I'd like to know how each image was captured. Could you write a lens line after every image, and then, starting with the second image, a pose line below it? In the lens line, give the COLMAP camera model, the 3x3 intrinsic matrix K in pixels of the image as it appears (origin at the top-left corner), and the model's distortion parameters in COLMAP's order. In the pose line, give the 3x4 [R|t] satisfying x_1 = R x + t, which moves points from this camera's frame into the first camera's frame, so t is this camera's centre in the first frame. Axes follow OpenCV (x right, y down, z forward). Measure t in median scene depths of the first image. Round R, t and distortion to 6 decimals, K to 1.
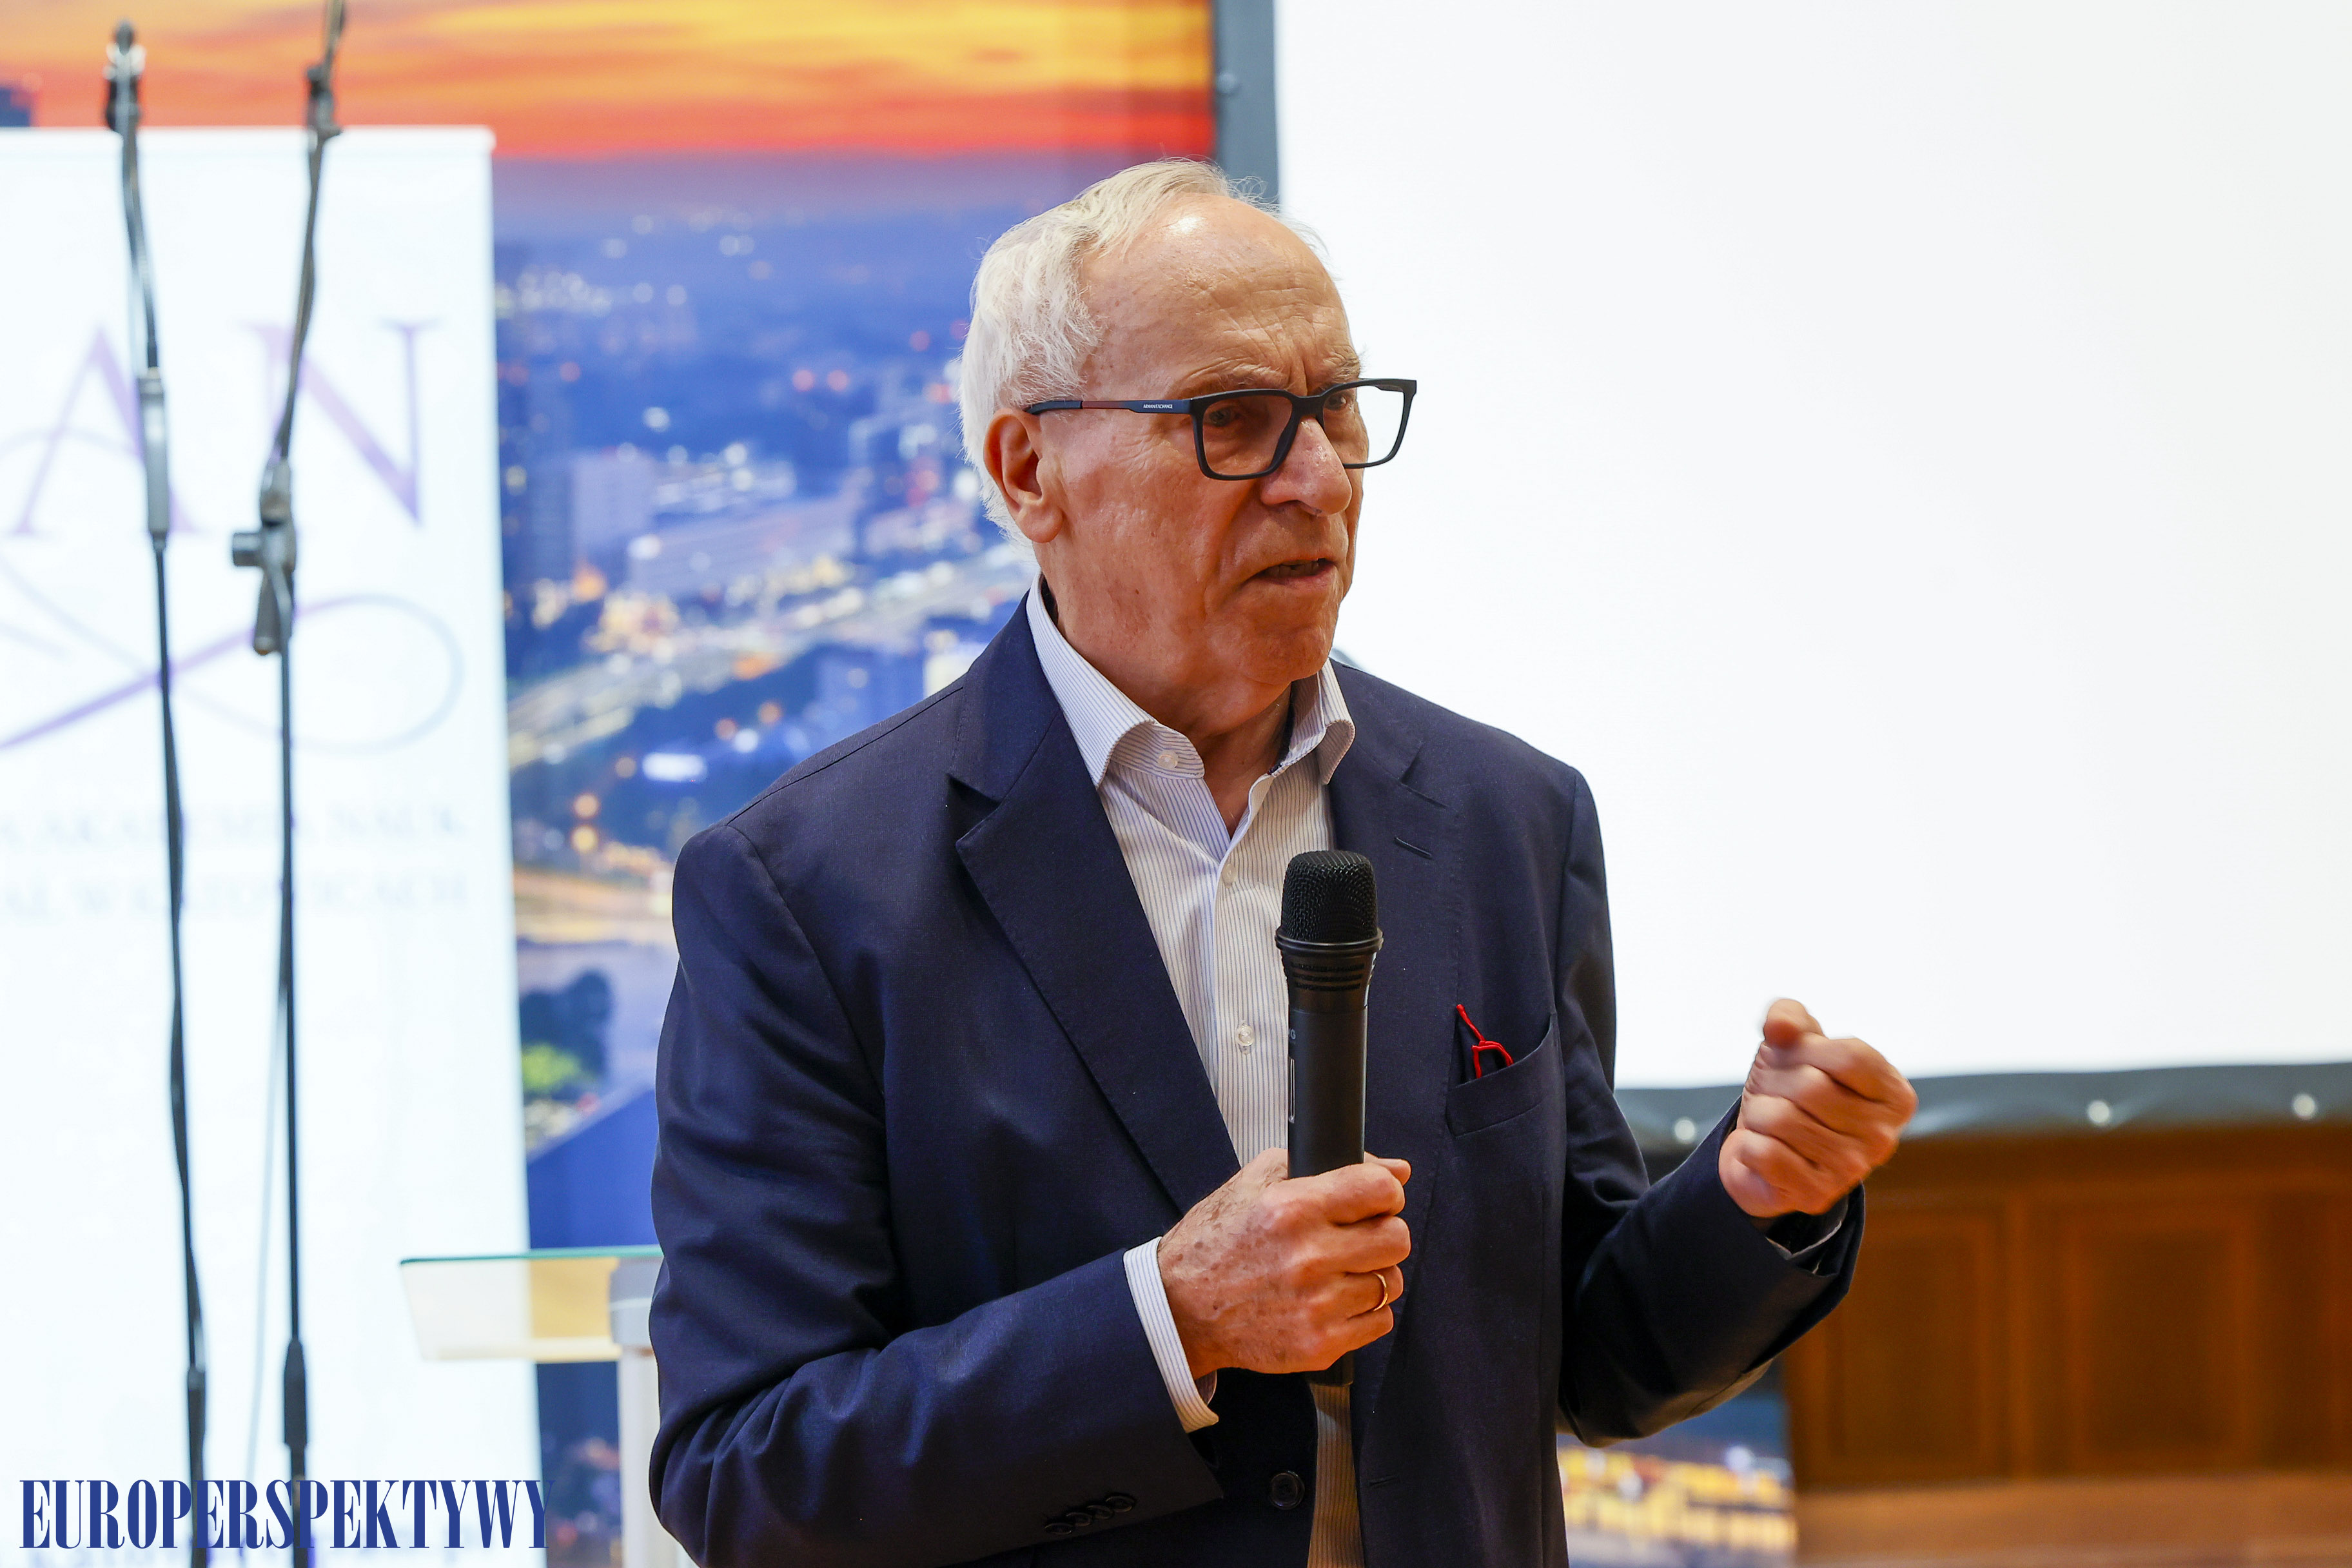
lens RADIAL K [[7428.0, 0, 1180.3], [0, 7428.0, 783.1], [0, 0, 1]] dist [0.060045, 0.000000]
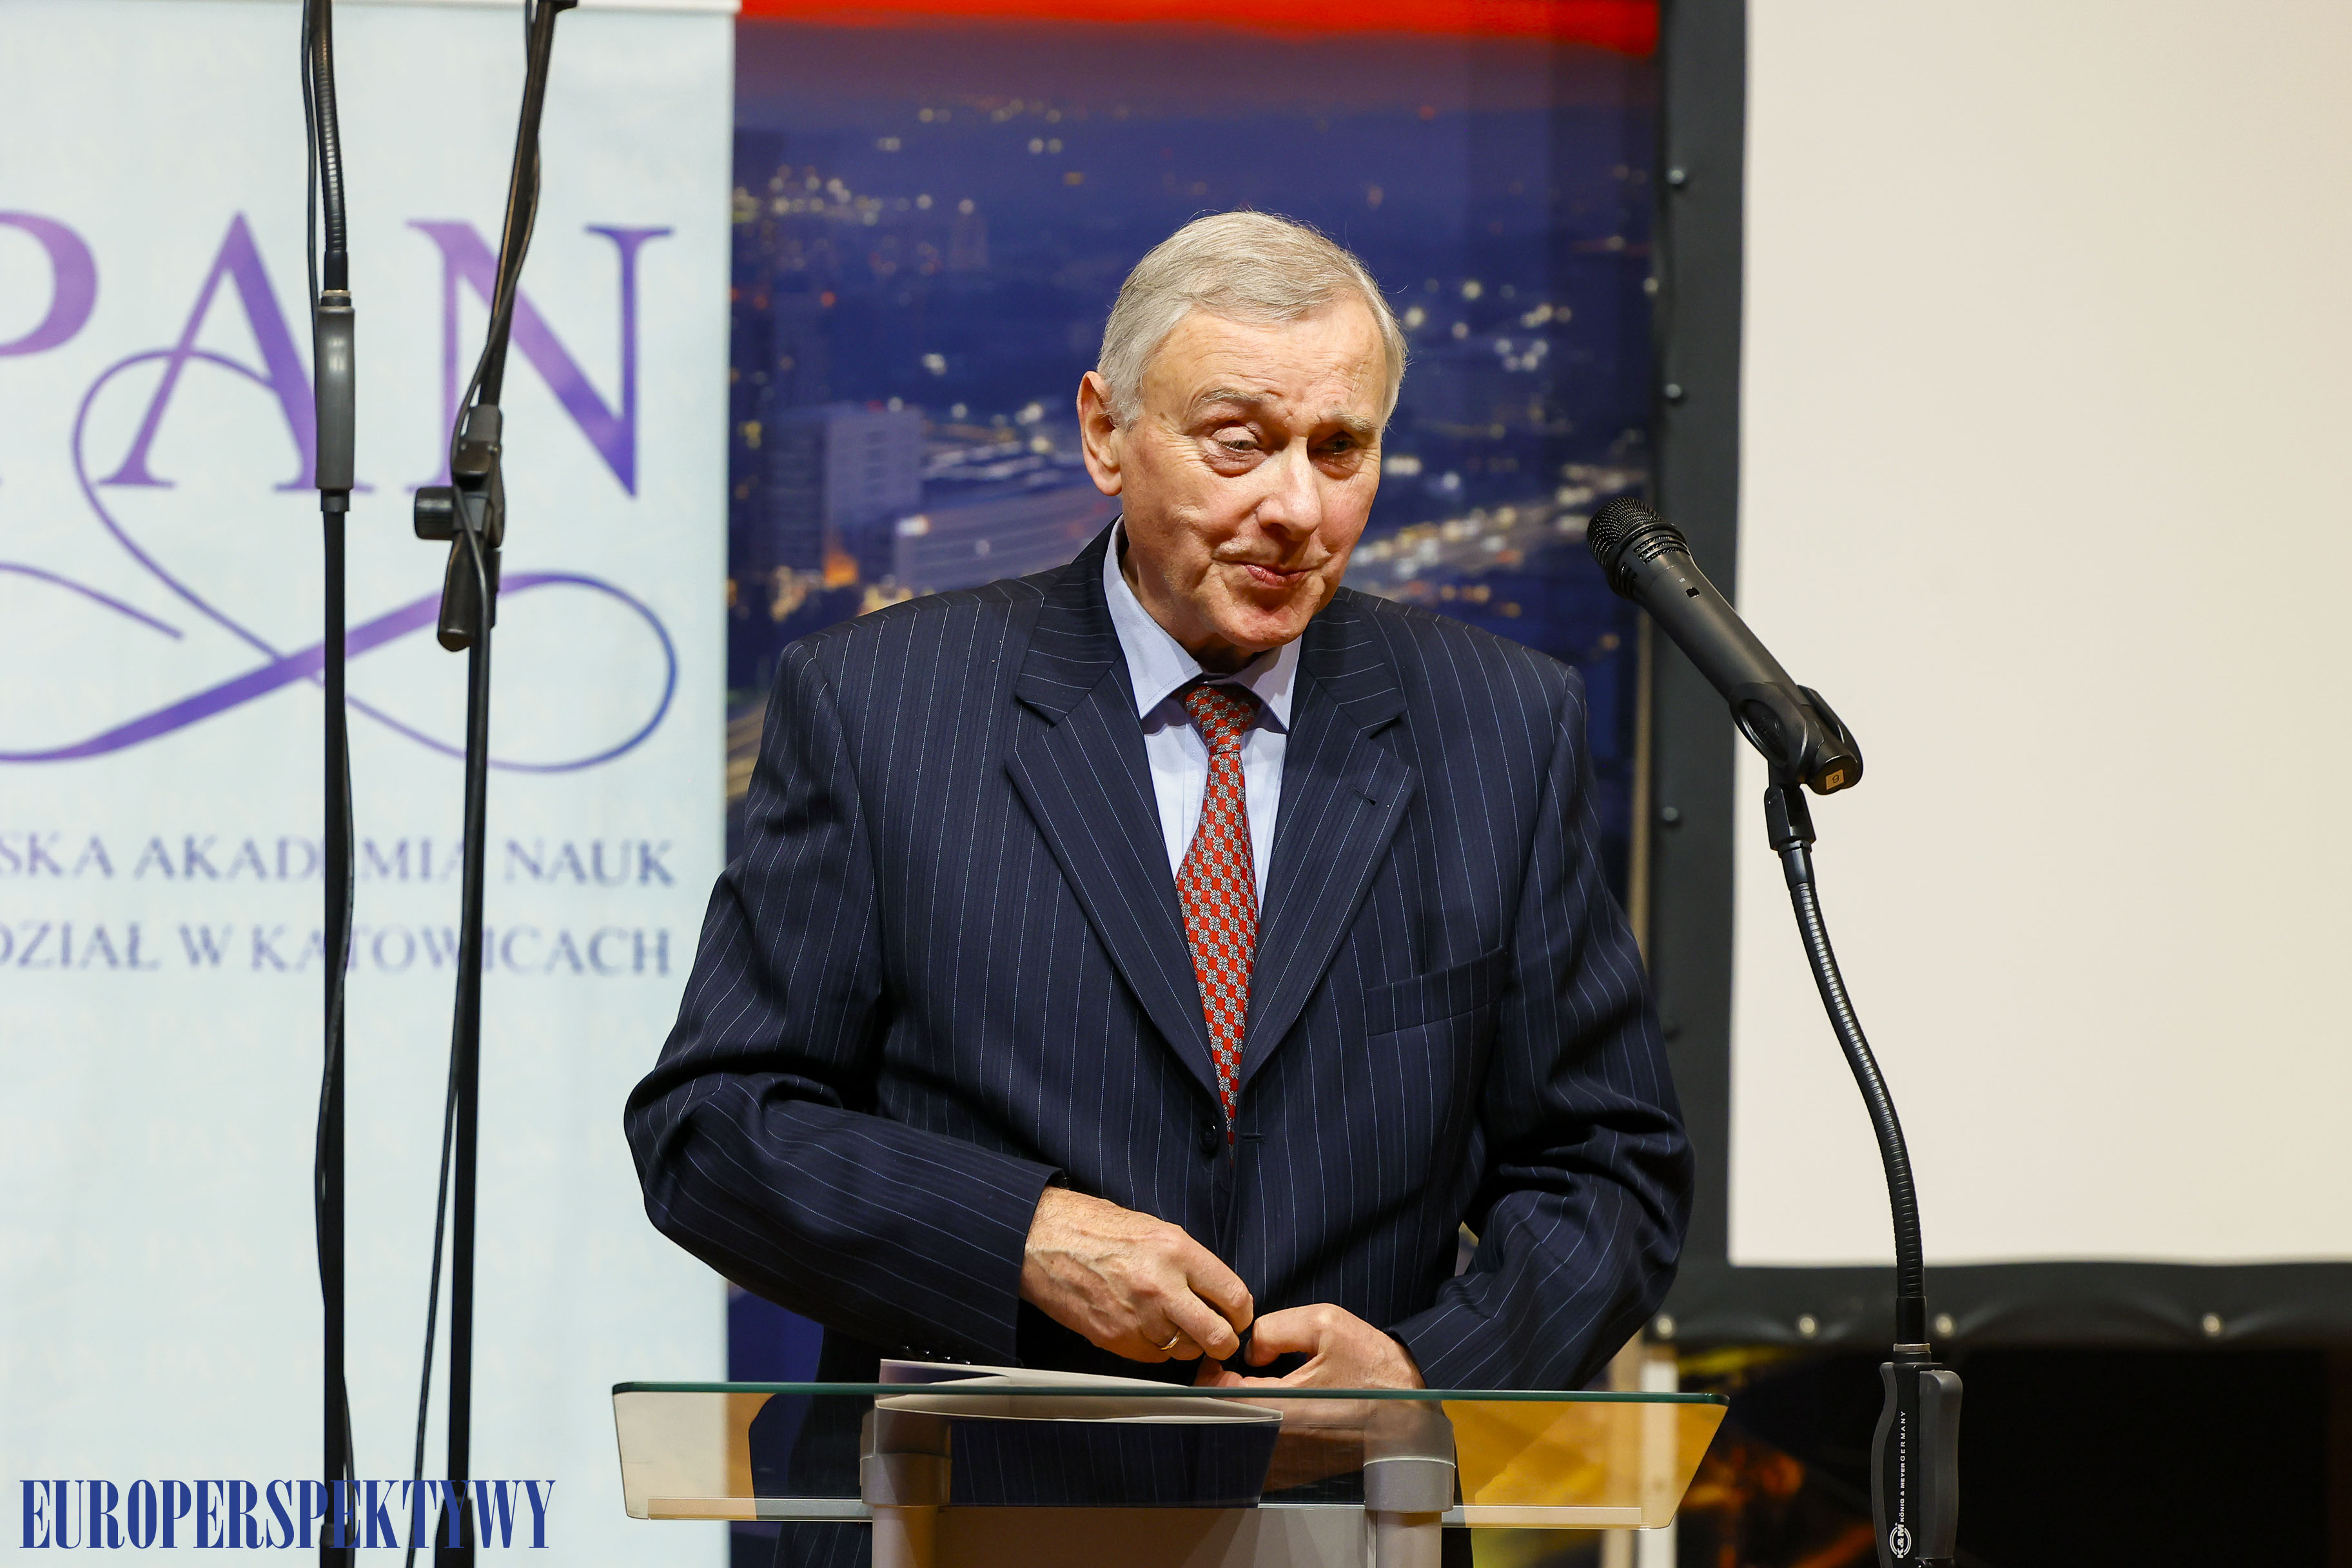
lens RADIAL K [[10022.9, 0, 1173.4], [0, 10022.9, 783.2], [0, 0, 1]] dist [0.211348, 0.000000]
pose [[0.998392, 0.039535, -0.040634, -0.000514], [-0.039822, 0.999187, -0.006288, 0.000952], [0.040352, 0.007896, 0.999154, -0.056693]]
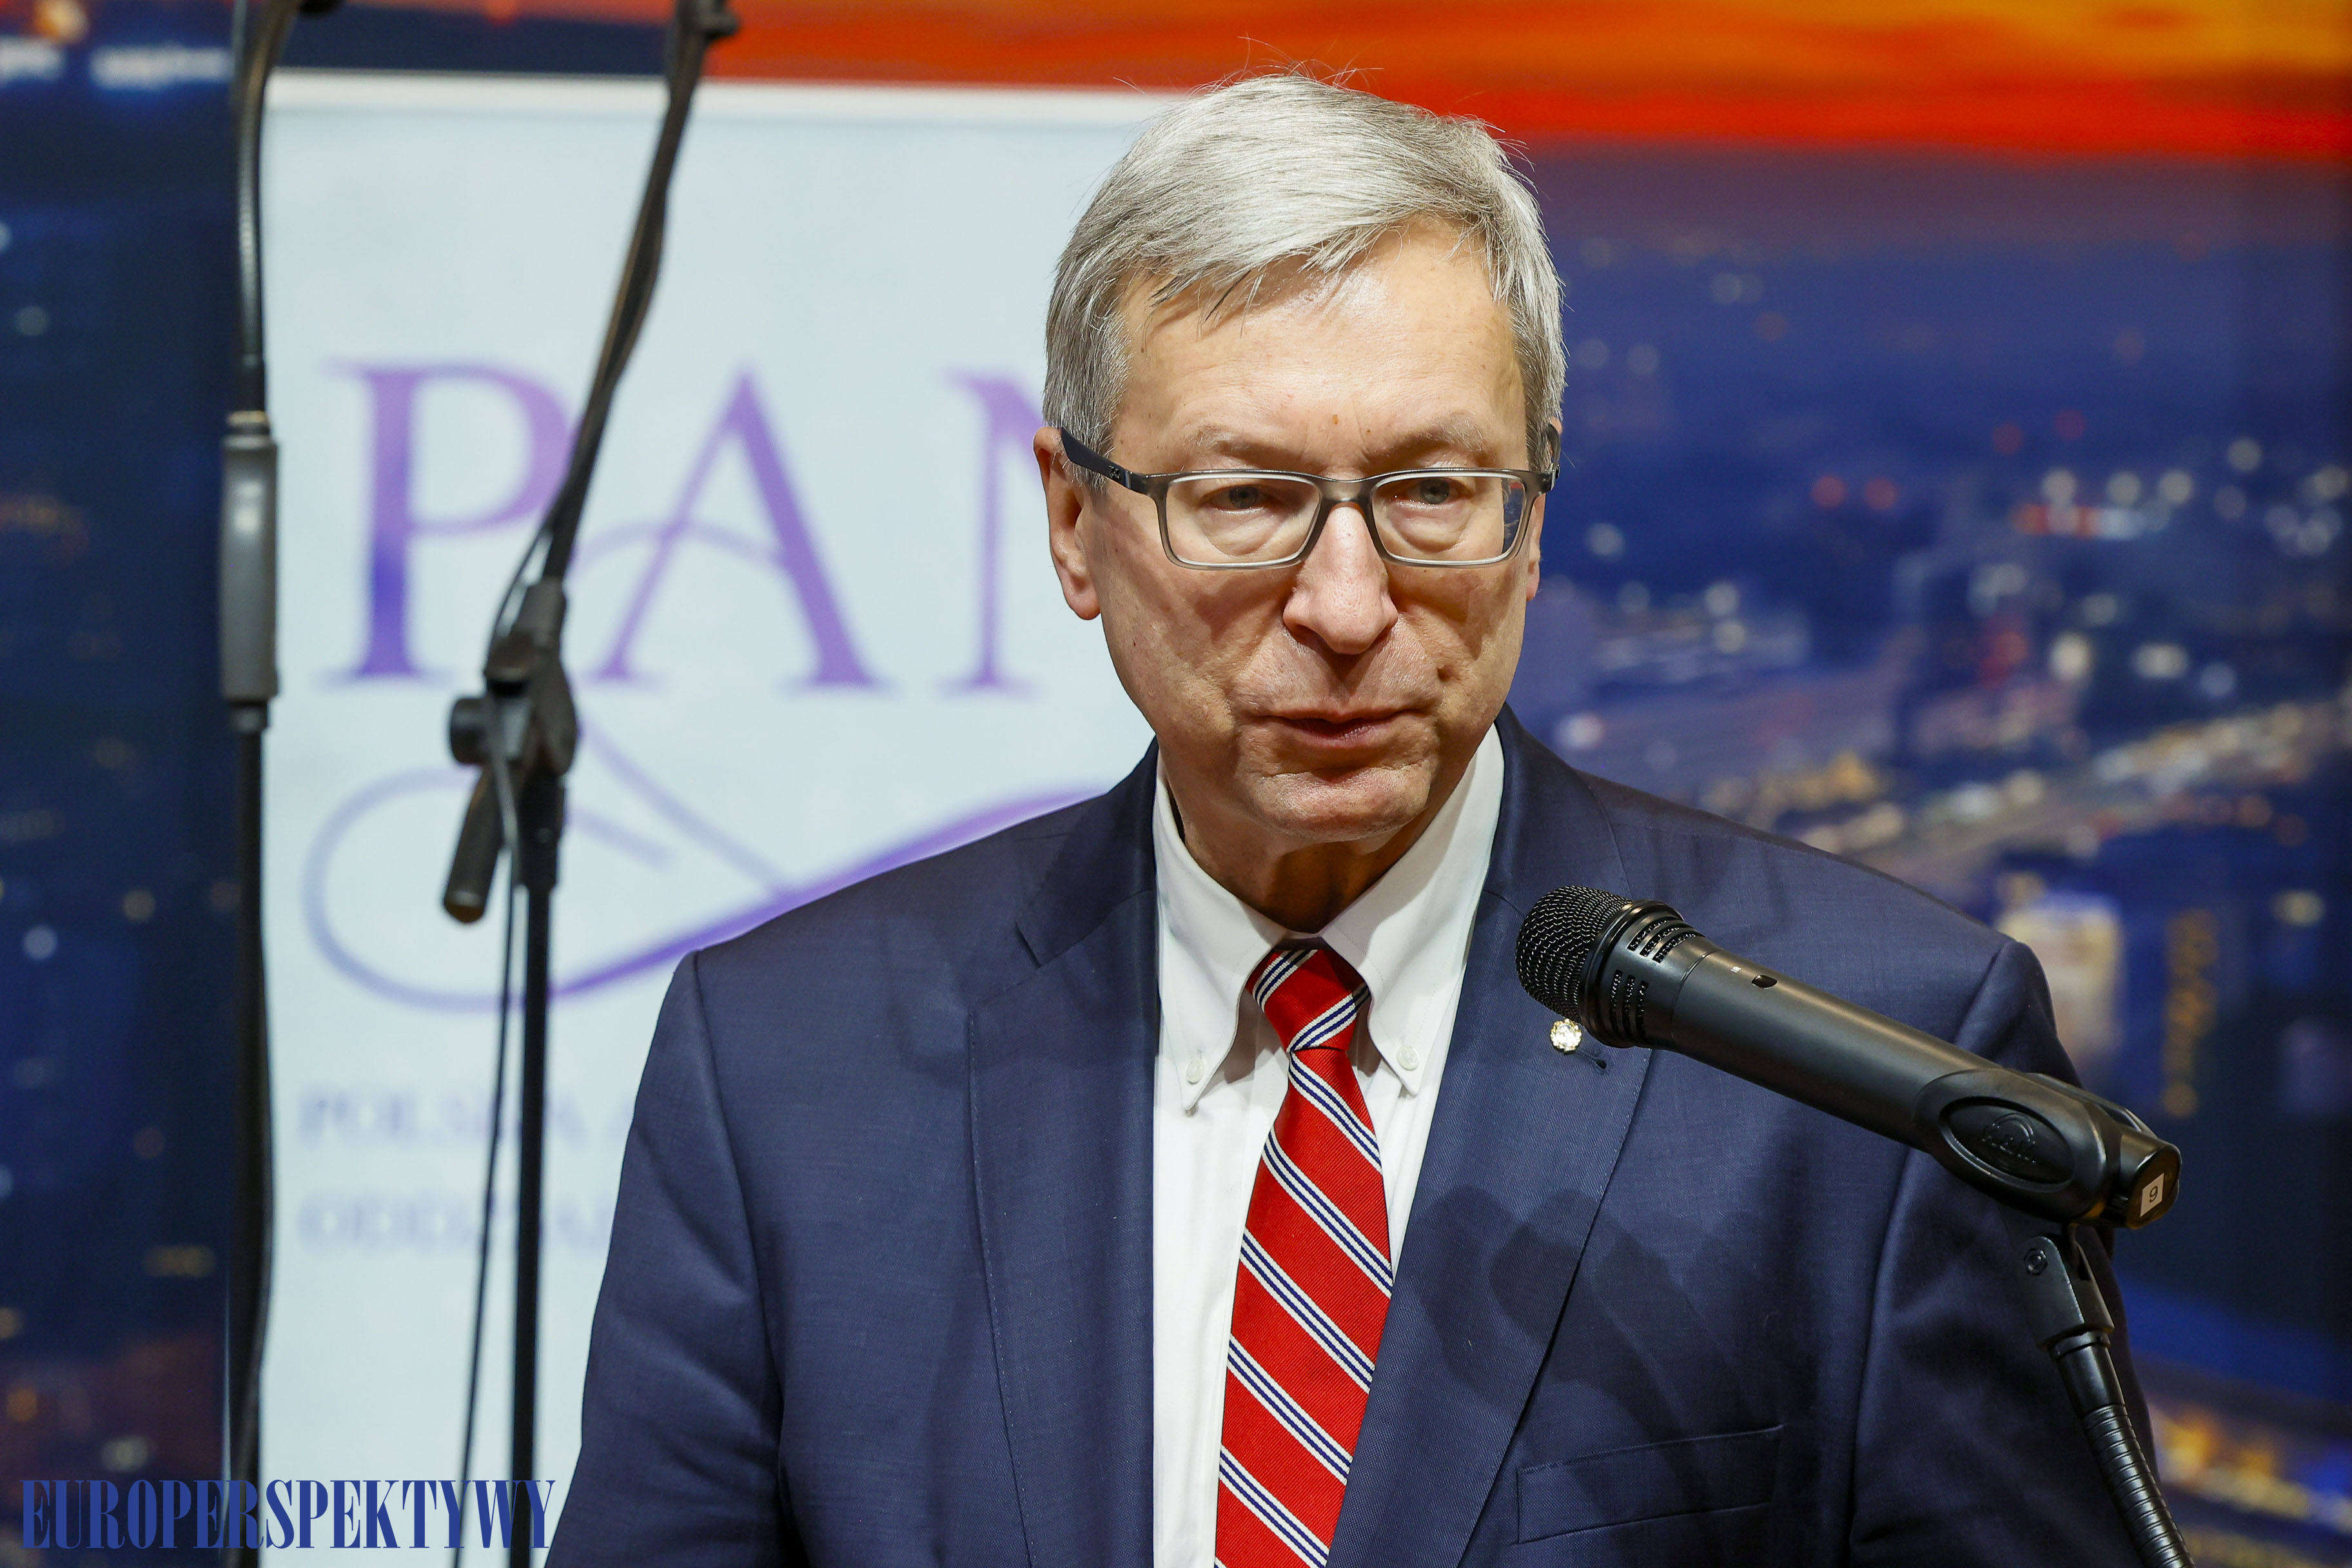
lens RADIAL K [[8205.0, 0, 1178.3], [0, 8205.0, 784.1], [0, 0, 1]] dist [0.133183, 0.000000]
pose [[0.980875, 0.041793, -0.190099, 0.034023], [-0.045631, 0.998832, -0.015858, -0.013437], [0.189214, 0.024229, 0.981637, 0.261592]]
